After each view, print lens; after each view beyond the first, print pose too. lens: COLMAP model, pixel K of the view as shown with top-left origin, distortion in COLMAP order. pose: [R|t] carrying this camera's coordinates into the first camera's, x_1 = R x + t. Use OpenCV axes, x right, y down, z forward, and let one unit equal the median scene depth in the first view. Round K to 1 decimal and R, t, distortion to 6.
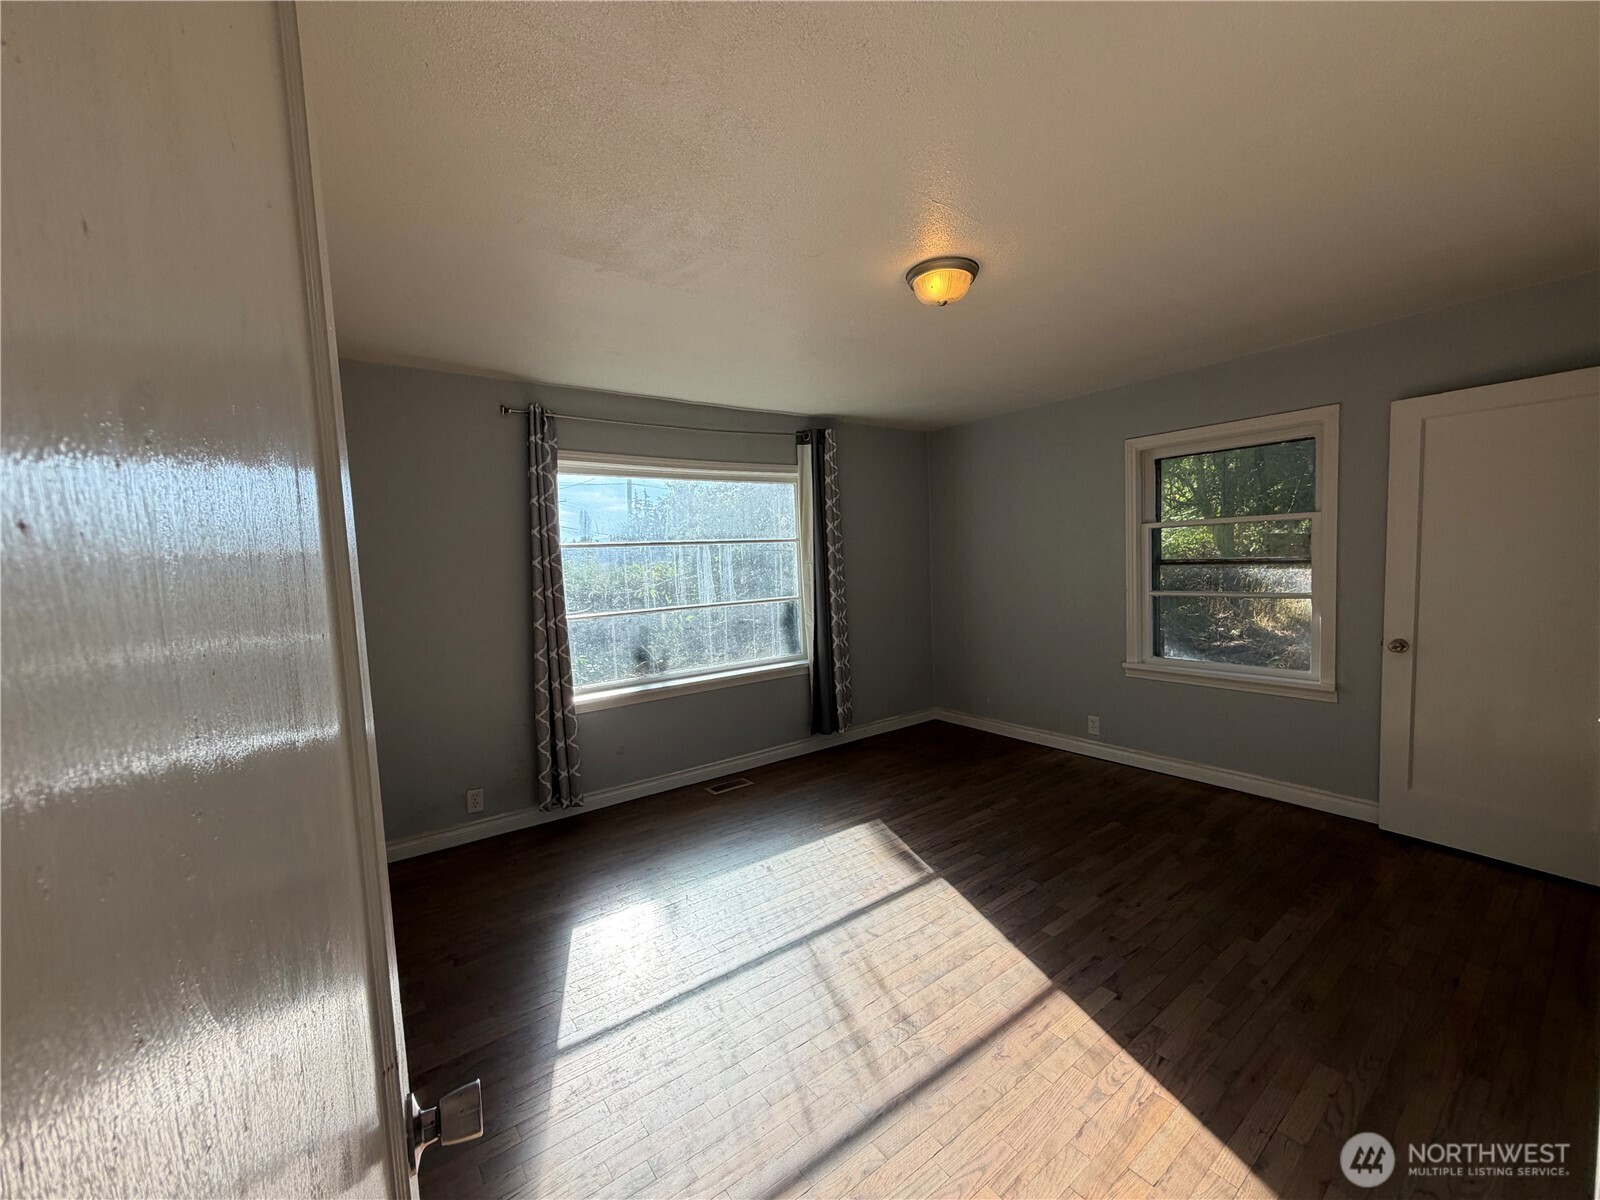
lens RADIAL K [[637.8, 0, 794.3], [0, 637.8, 600.8], [0, 0, 1]] dist [-0.001272, 0.000092]
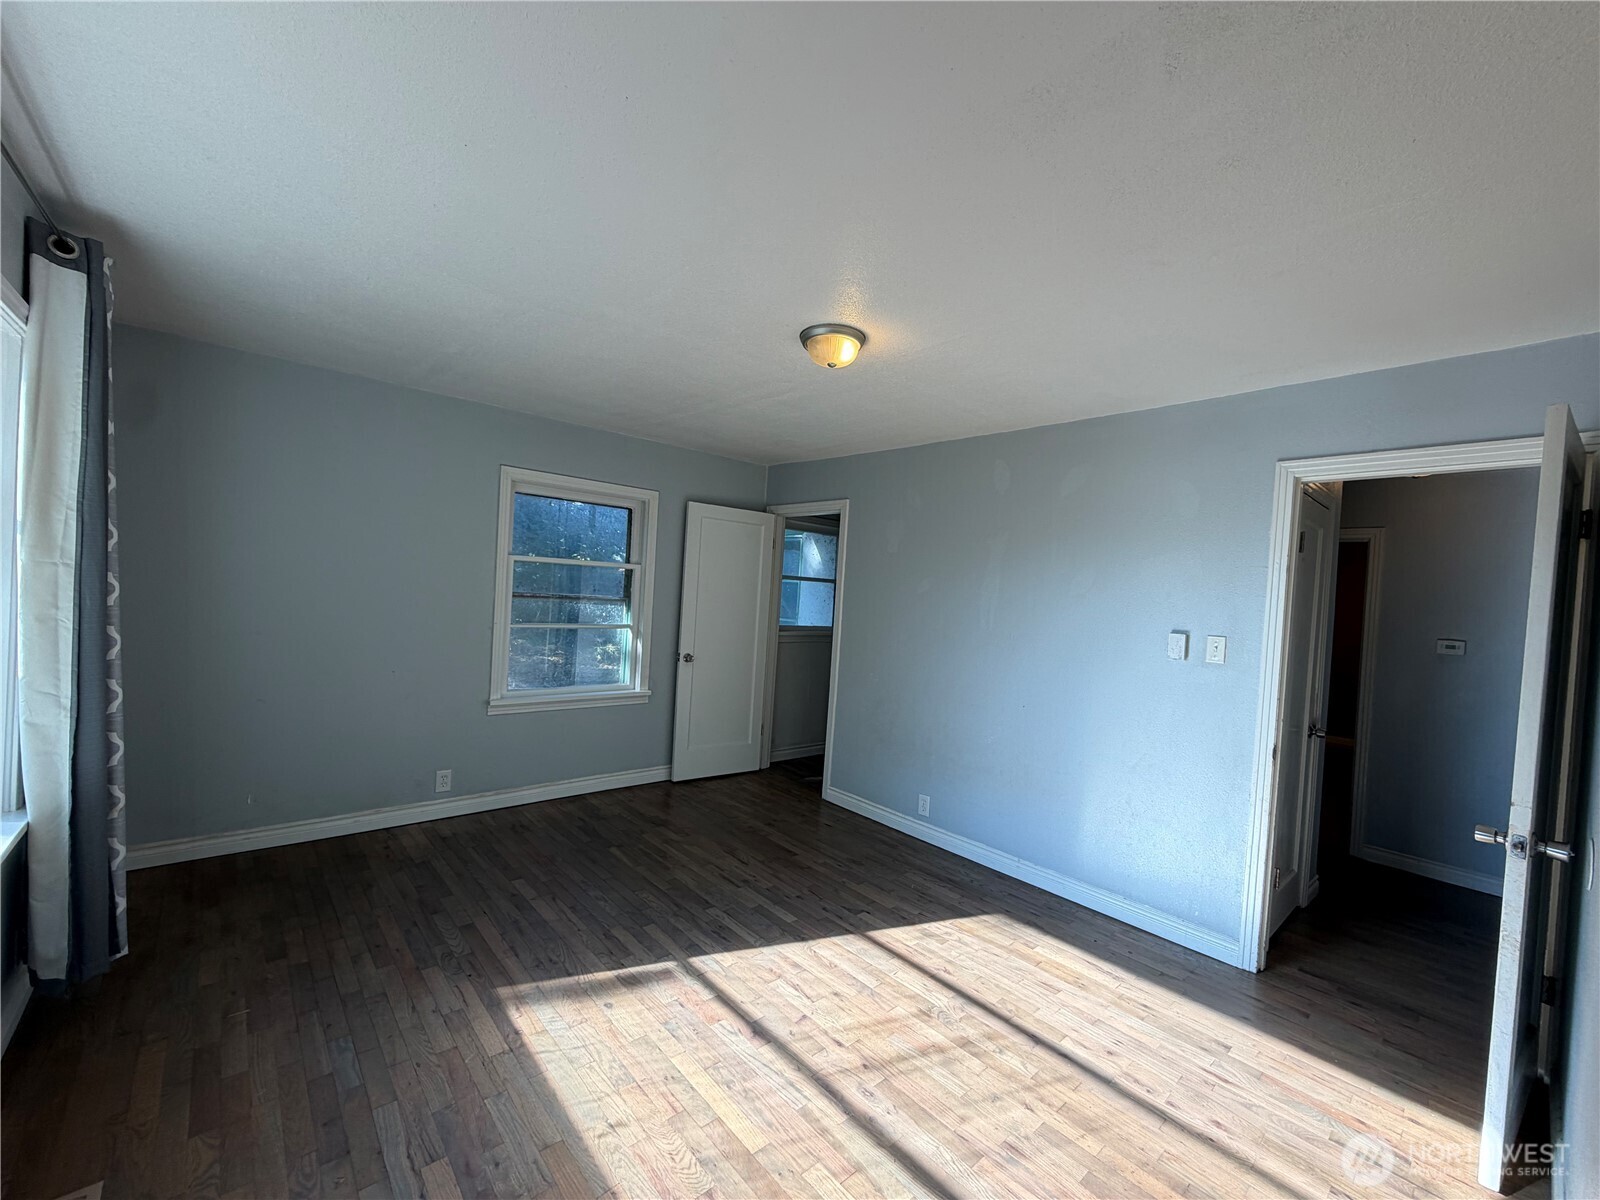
lens RADIAL K [[637.8, 0, 794.3], [0, 637.8, 600.8], [0, 0, 1]] dist [-0.001272, 0.000092]
pose [[-0.092337, 0.020840, 0.995510, -0.617045], [0.010877, 0.999742, -0.019920, -0.034745], [-0.995668, 0.008989, -0.092539, 0.869391]]
